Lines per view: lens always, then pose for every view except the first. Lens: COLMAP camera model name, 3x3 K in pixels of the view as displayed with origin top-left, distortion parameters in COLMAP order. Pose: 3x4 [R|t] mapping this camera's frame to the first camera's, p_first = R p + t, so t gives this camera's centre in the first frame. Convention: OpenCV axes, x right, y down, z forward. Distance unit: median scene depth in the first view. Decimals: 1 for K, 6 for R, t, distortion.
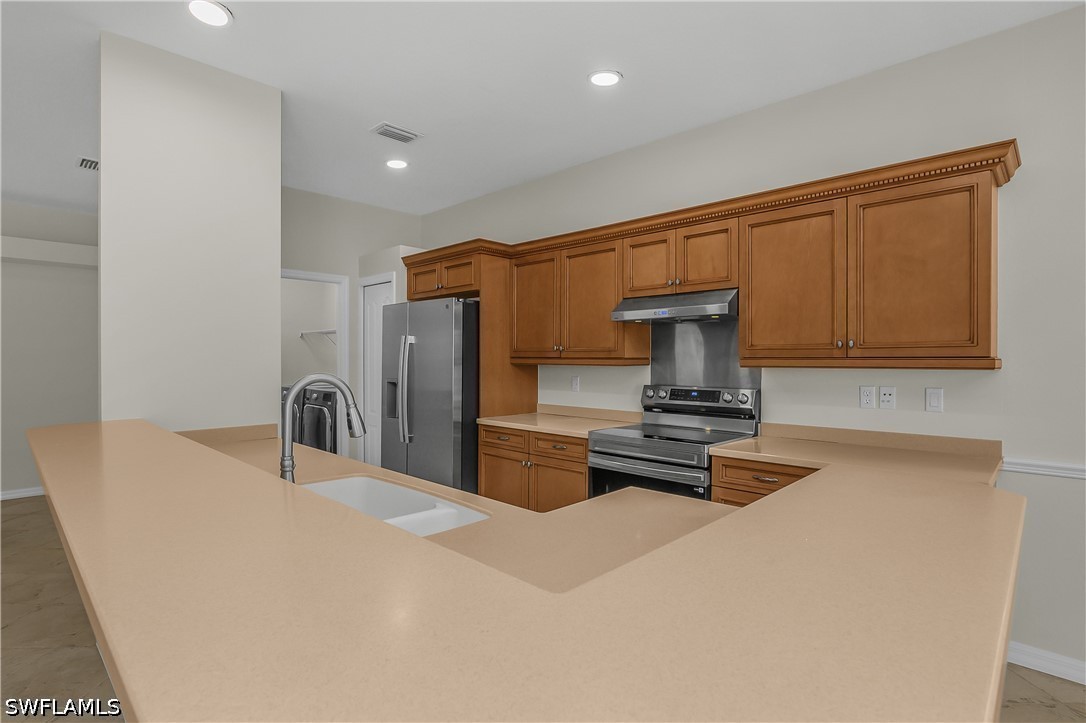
lens RADIAL K [[543.0, 0, 538.9], [0, 543.0, 363.0], [0, 0, 1]] dist [-0.024895, 0.007095]
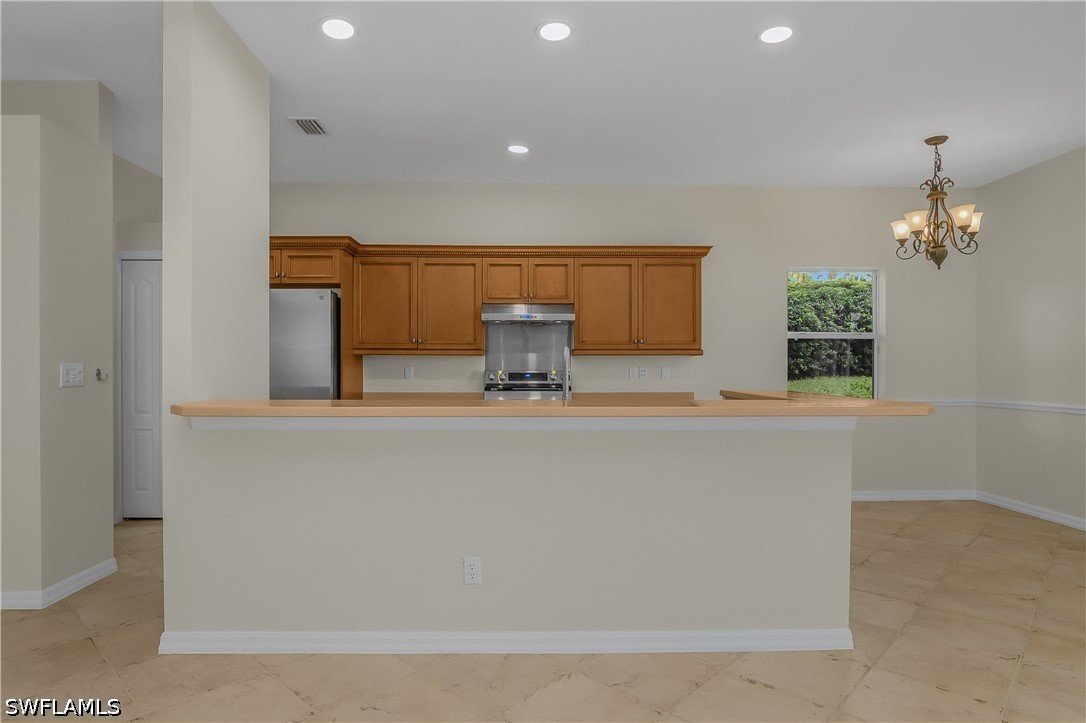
lens RADIAL K [[615.5, 0, 537.1], [0, 615.5, 369.5], [0, 0, 1]] dist [-0.017100, 0.003292]
pose [[0.697122, -0.005994, 0.716927, -0.819067], [0.006141, 0.999978, 0.002390, 0.037114], [-0.716926, 0.002737, 0.697144, -0.123798]]
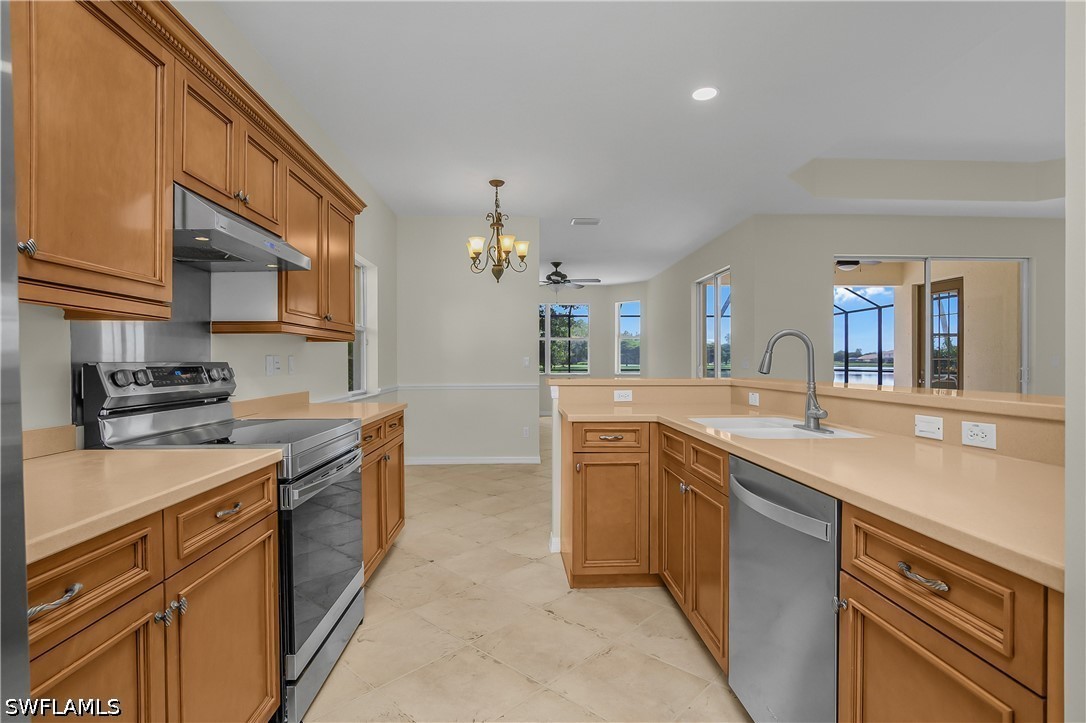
lens RADIAL K [[543.0, 0, 538.0], [0, 543.0, 362.2], [0, 0, 1]] dist [-0.024895, 0.007095]
pose [[-0.733947, -0.004261, 0.679193, -0.462601], [0.004618, 0.999926, 0.011263, 0.044707], [-0.679191, 0.011403, -0.733873, 1.180745]]
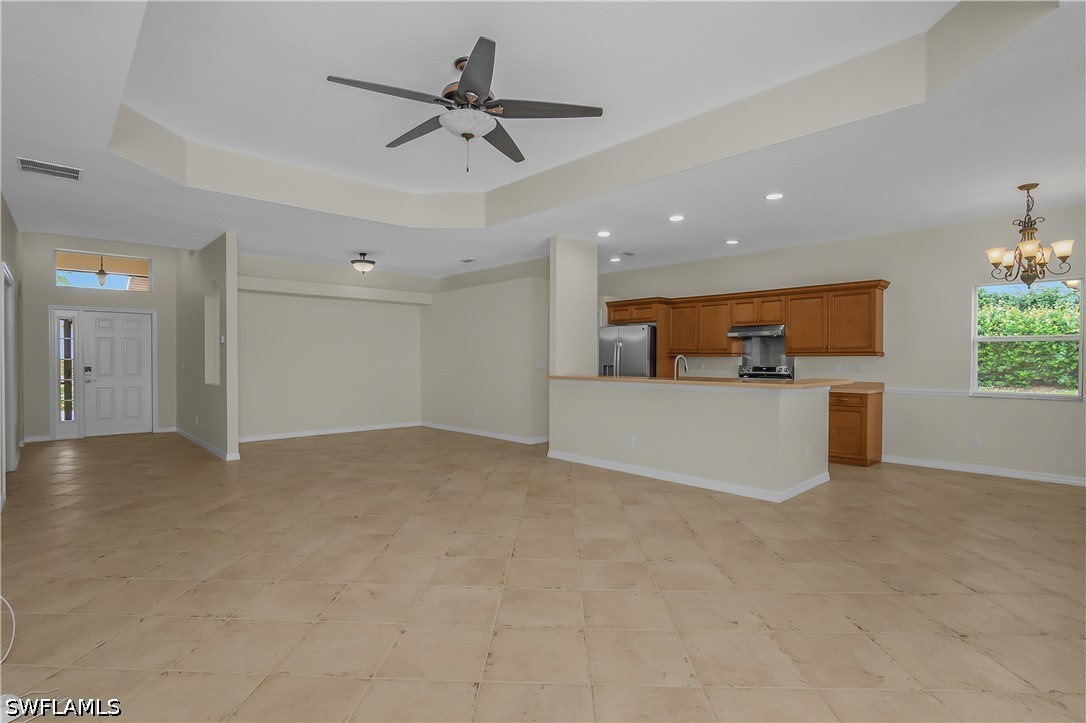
lens RADIAL K [[543.0, 0, 533.6], [0, 543.0, 364.0], [0, 0, 1]] dist [-0.024895, 0.007095]
pose [[0.998822, 0.002234, -0.048469, -0.559849], [-0.002127, 0.999995, 0.002254, 0.033708], [0.048474, -0.002148, 0.998822, -1.291383]]
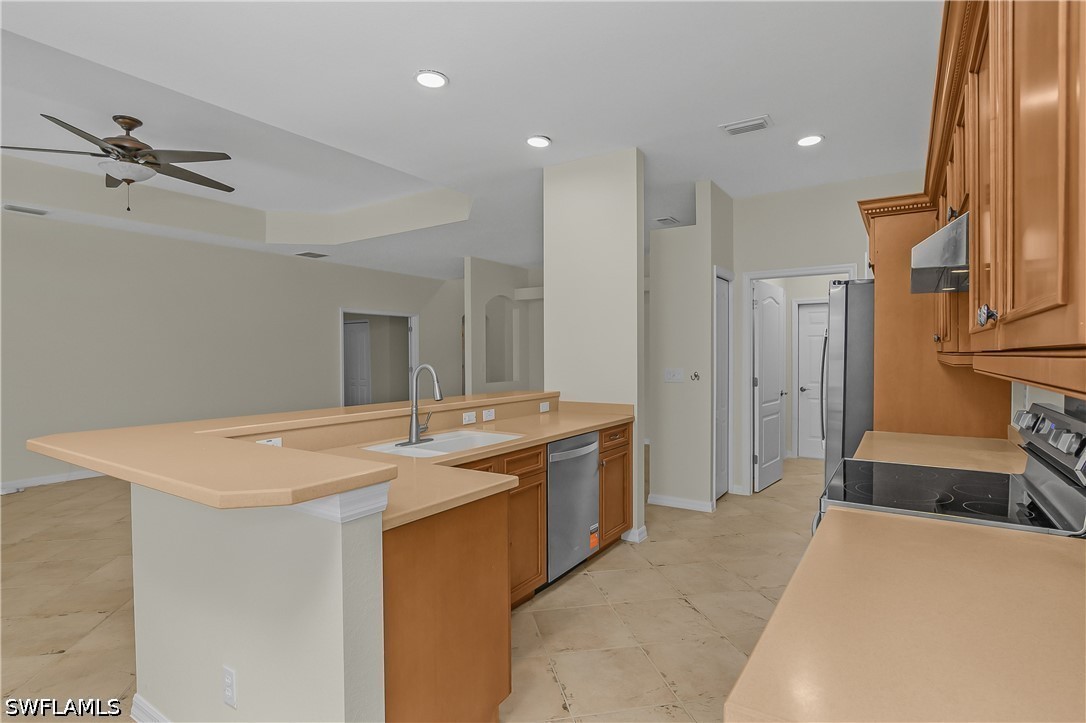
lens RADIAL K [[543.0, 0, 526.4], [0, 543.0, 352.9], [0, 0, 1]] dist [-0.024895, 0.007095]
pose [[0.179884, -0.003273, -0.983682, 0.661450], [-0.004900, 0.999979, -0.004223, -0.004534], [0.983676, 0.005580, 0.179864, 0.445054]]
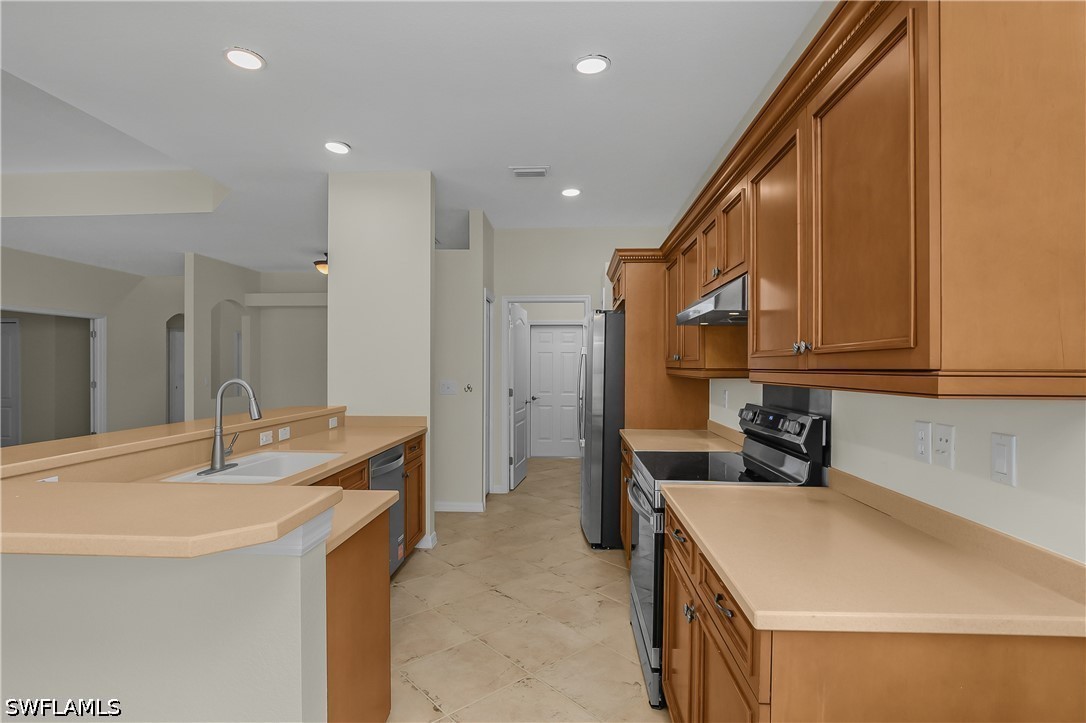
lens RADIAL K [[543.0, 0, 516.2], [0, 543.0, 358.1], [0, 0, 1]] dist [-0.024895, 0.007095]
pose [[0.649341, -0.009828, -0.760434, 0.612351], [-0.009099, 0.999745, -0.020691, -0.006494], [0.760443, 0.020355, 0.649085, 0.243099]]
